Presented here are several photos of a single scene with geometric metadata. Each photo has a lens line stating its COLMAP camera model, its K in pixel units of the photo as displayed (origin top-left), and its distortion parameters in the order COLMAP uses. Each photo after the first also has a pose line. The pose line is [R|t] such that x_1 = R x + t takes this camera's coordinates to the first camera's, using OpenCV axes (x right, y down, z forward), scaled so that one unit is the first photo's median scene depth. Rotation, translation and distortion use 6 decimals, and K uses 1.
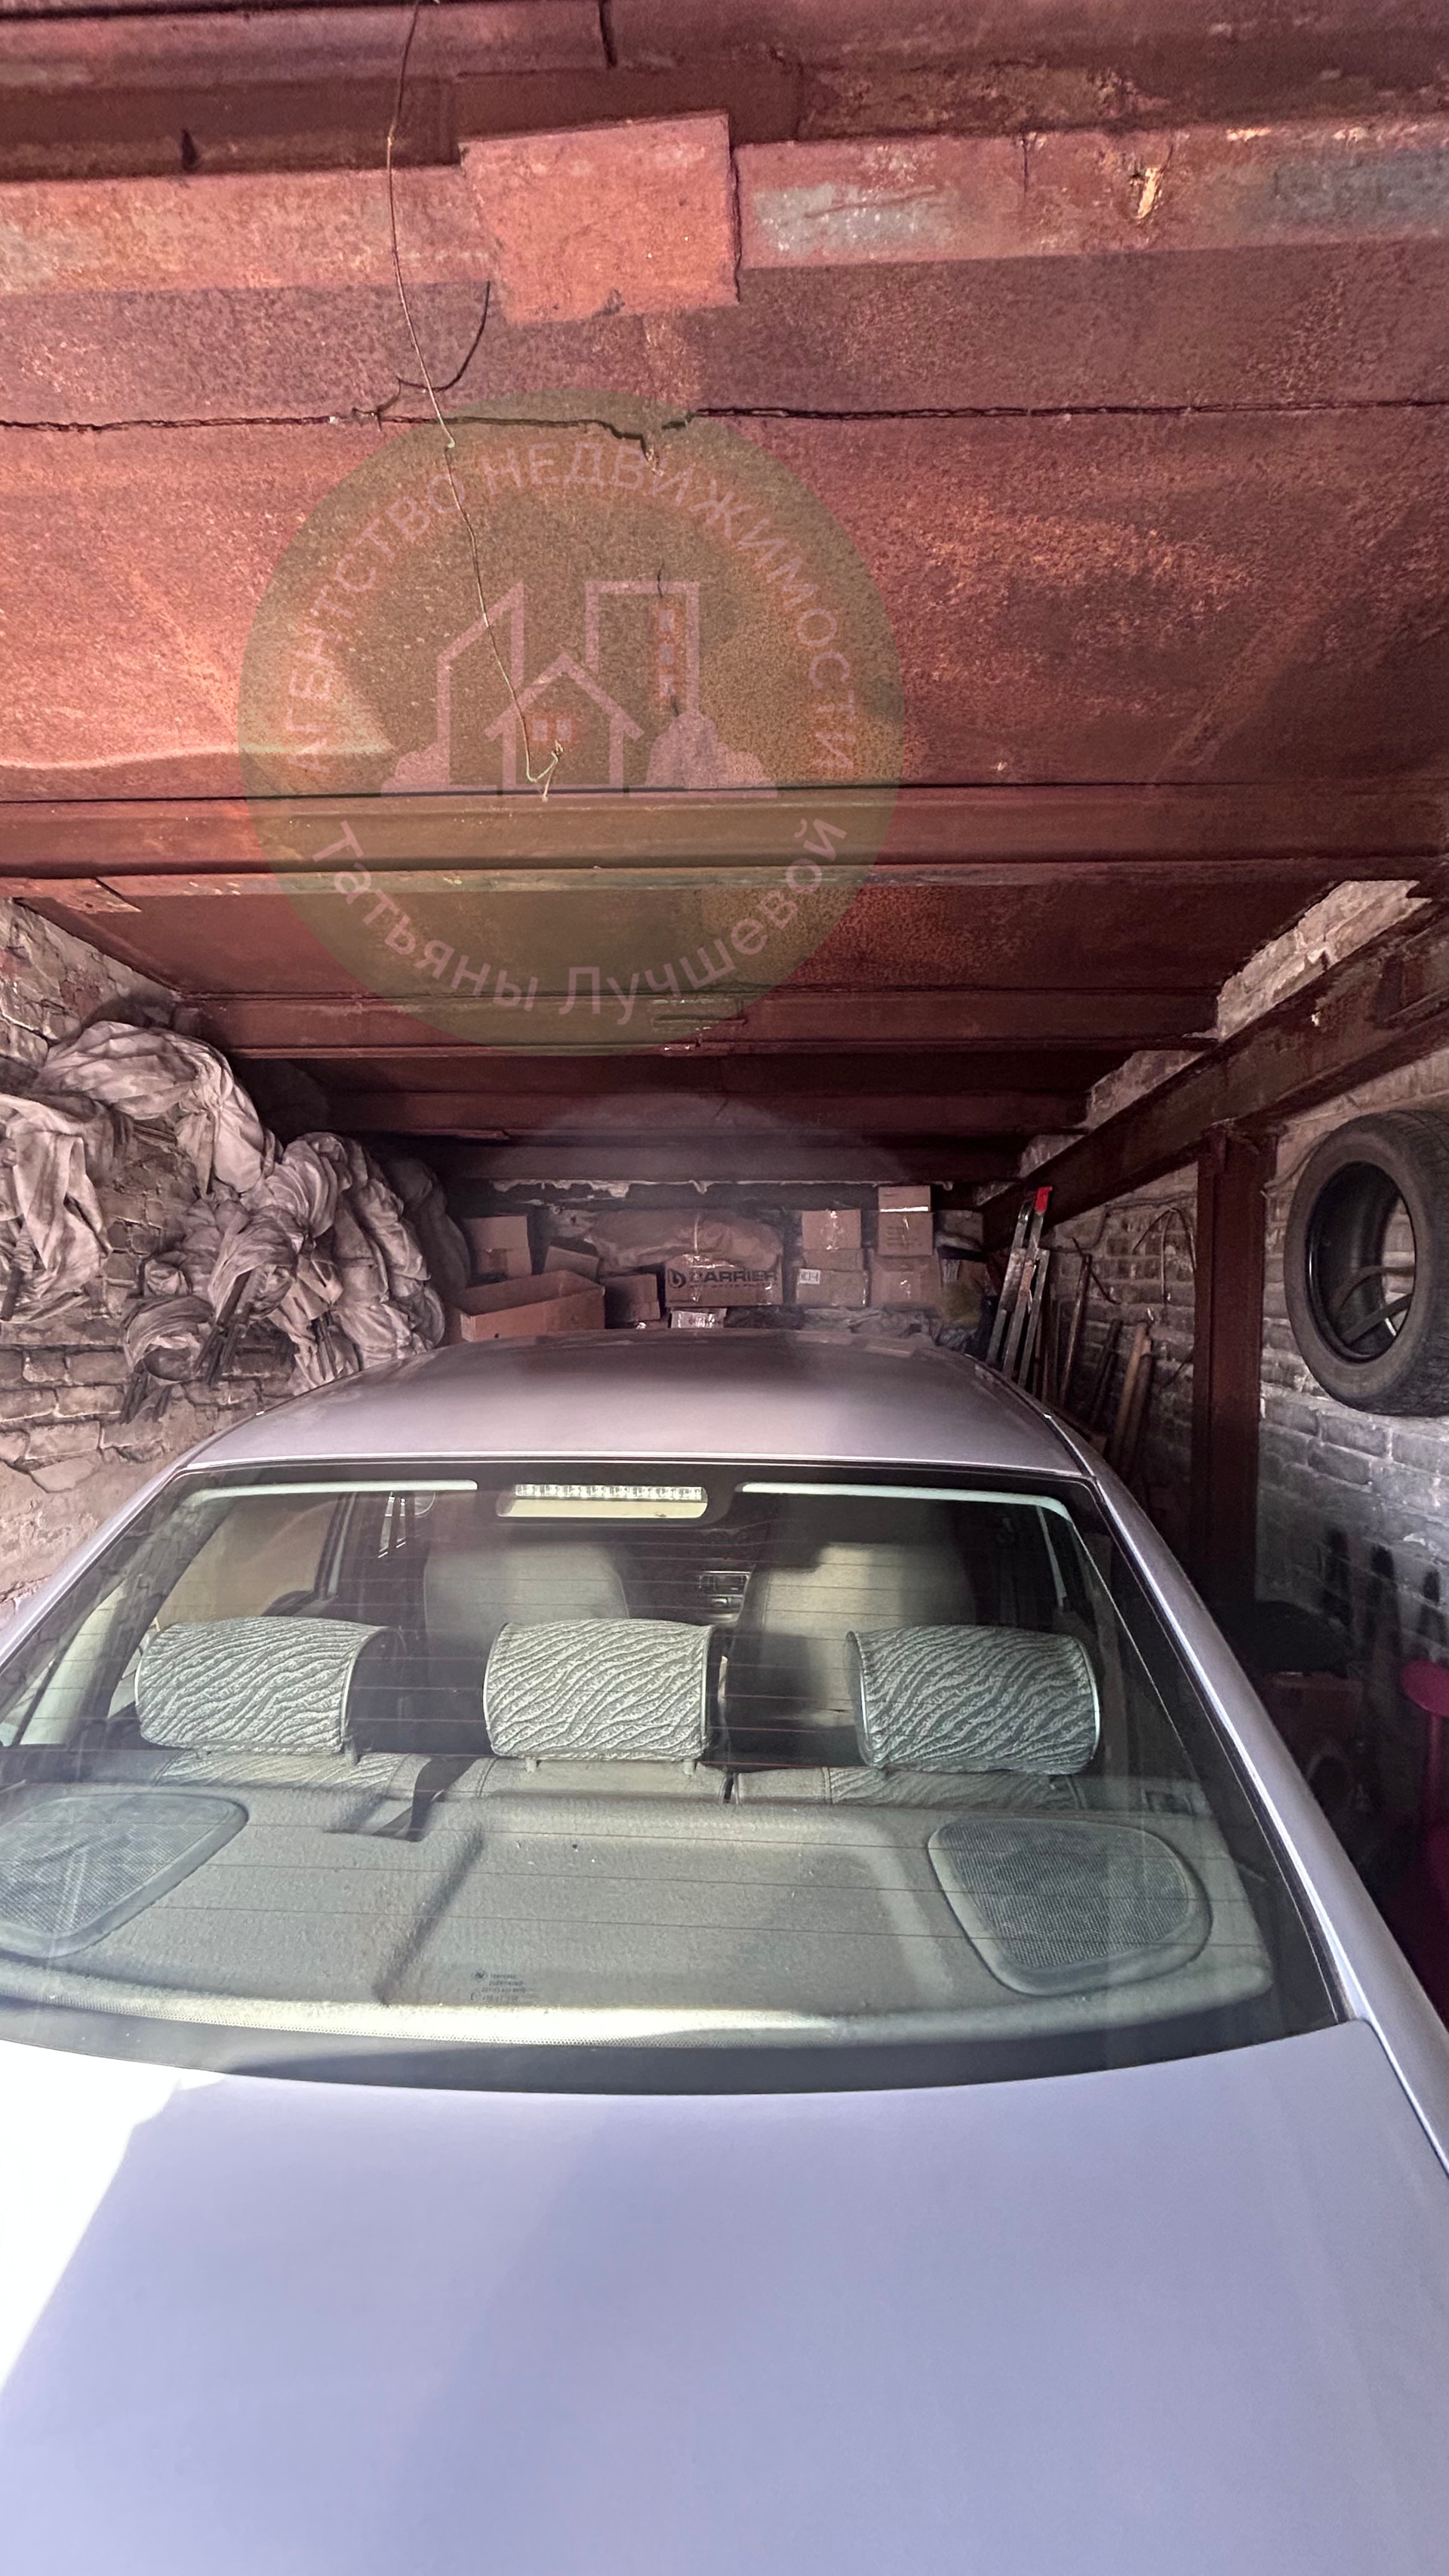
lens RADIAL K [[1048.0, 0, 724.0], [0, 1048.0, 1288.9], [0, 0, 1]] dist [0.001404, -0.000553]
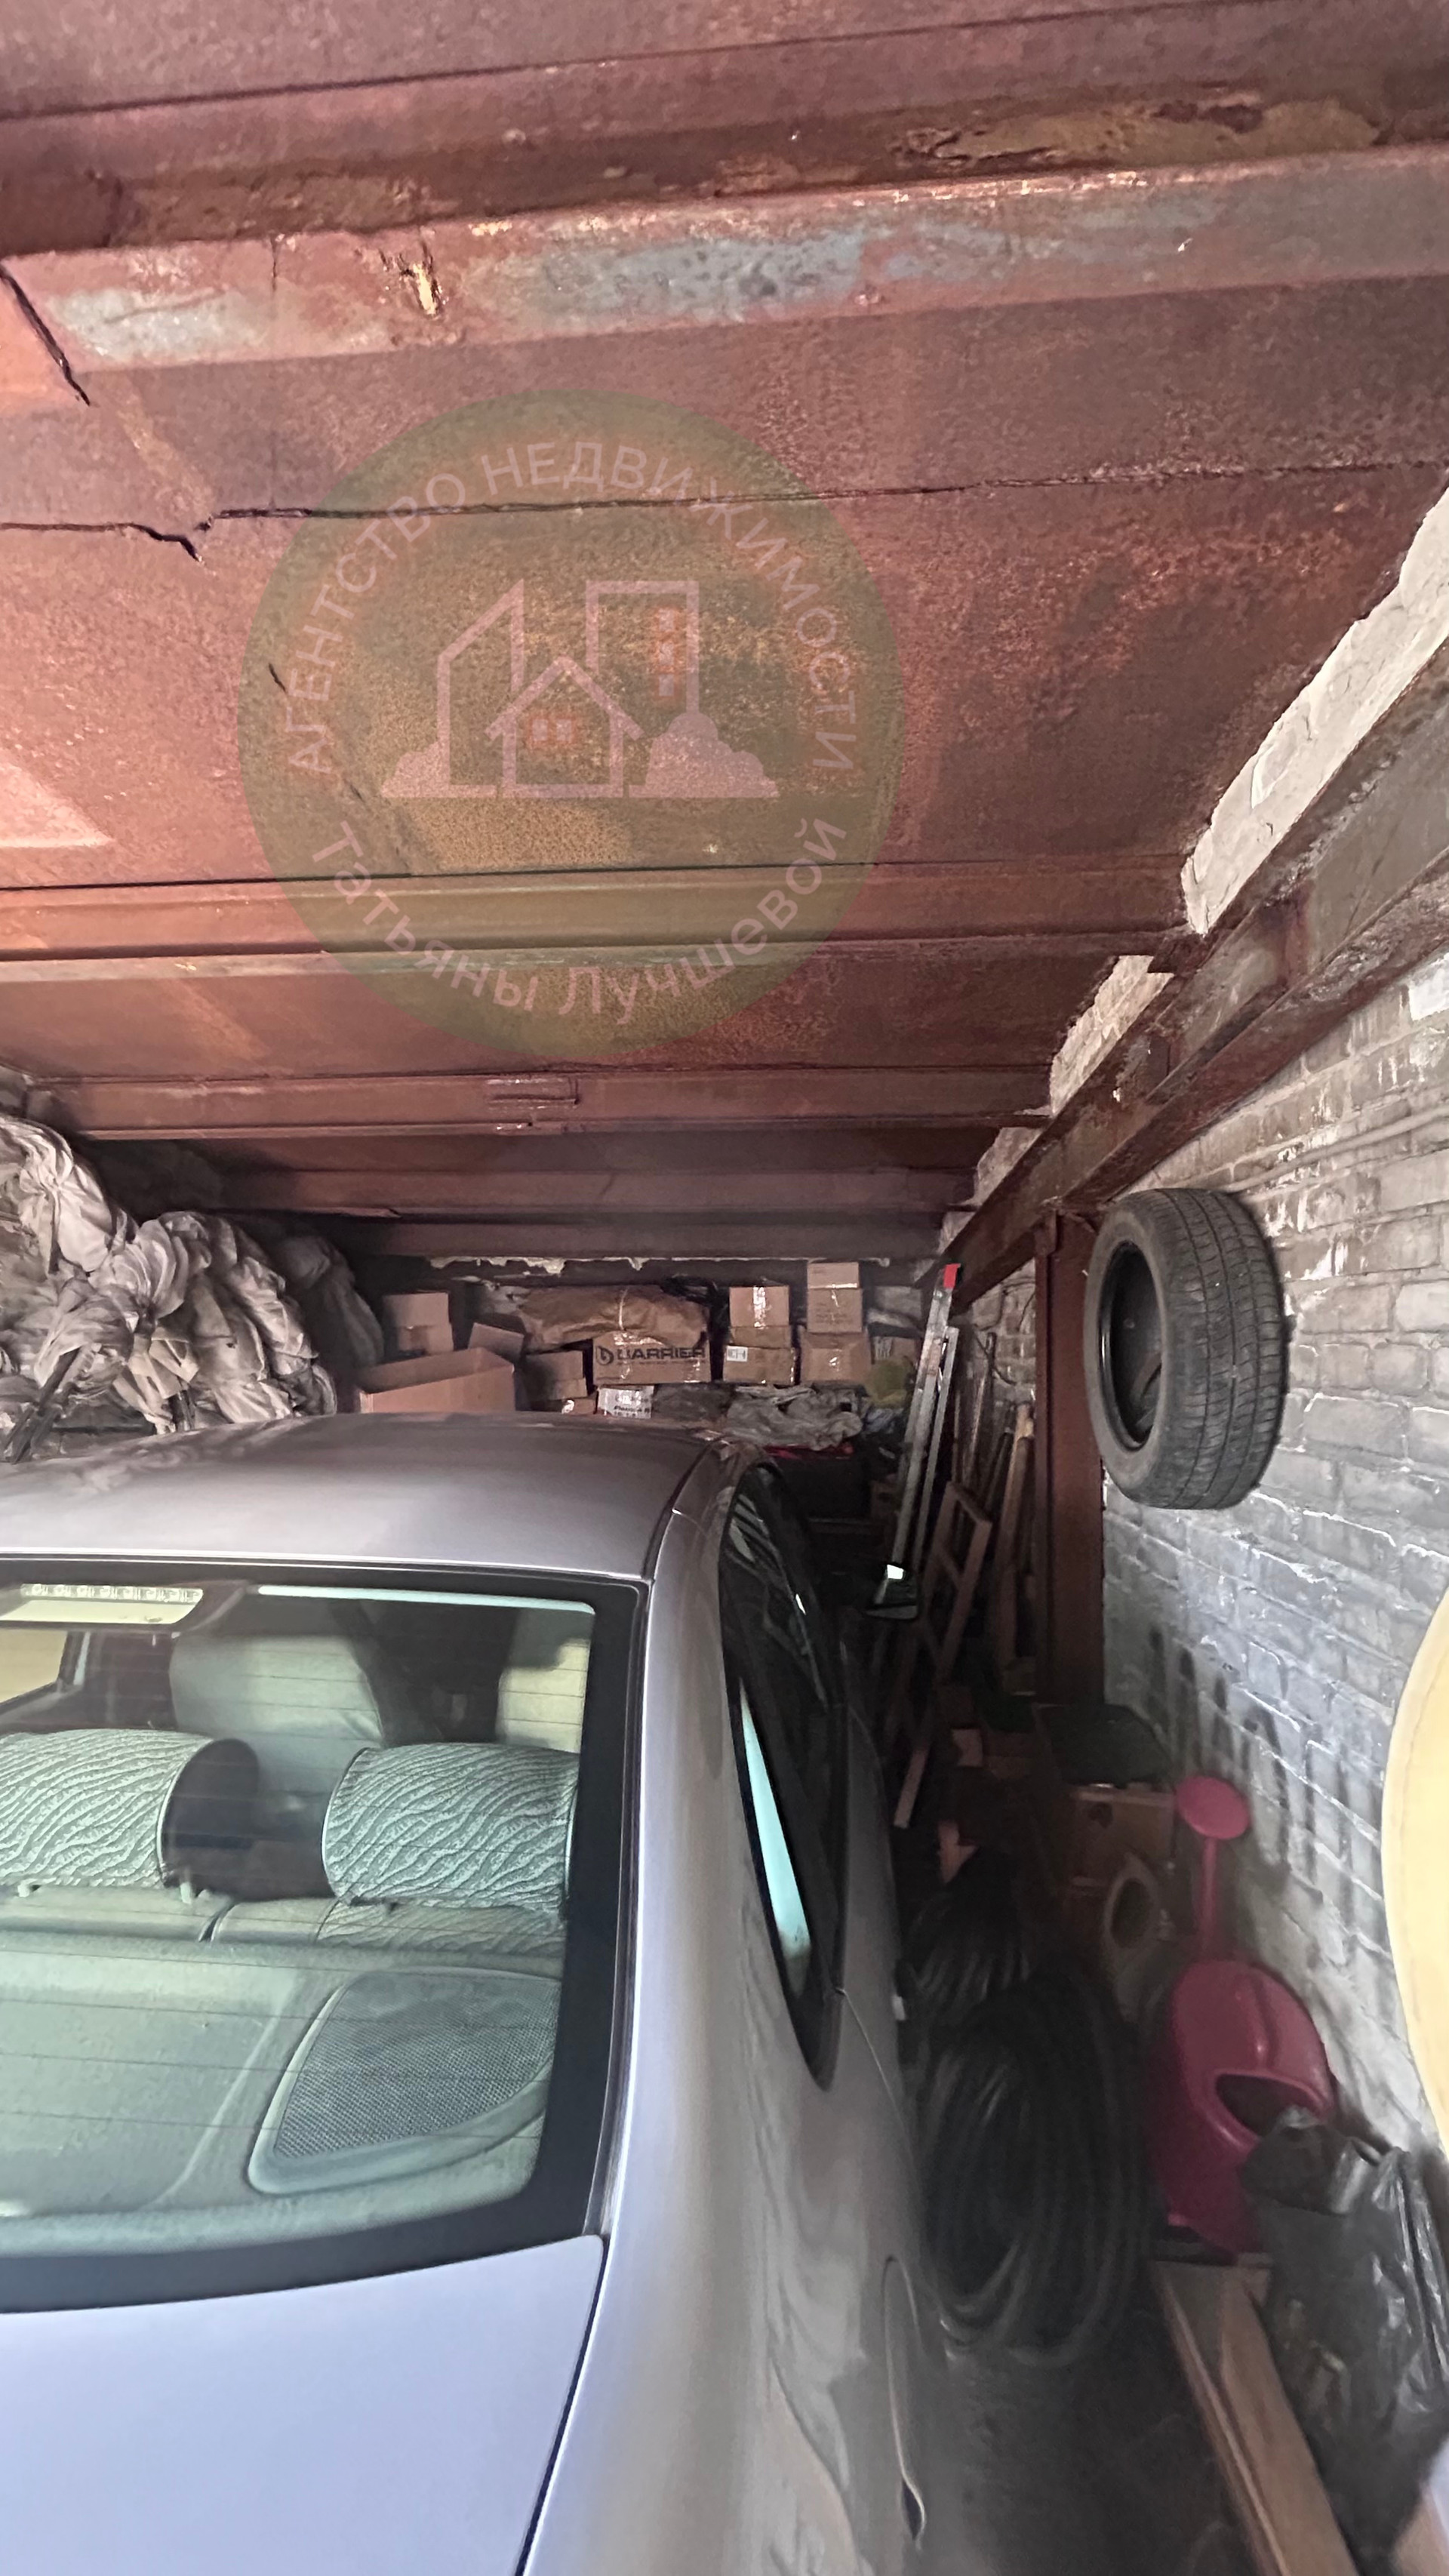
lens RADIAL K [[1048.0, 0, 724.2], [0, 1048.0, 1288.2], [0, 0, 1]] dist [0.001404, -0.000553]
pose [[0.999454, -0.000008, -0.033027, 0.271683], [-0.002347, 0.997455, -0.071261, -0.008531], [0.032944, 0.071300, 0.996911, 0.029951]]
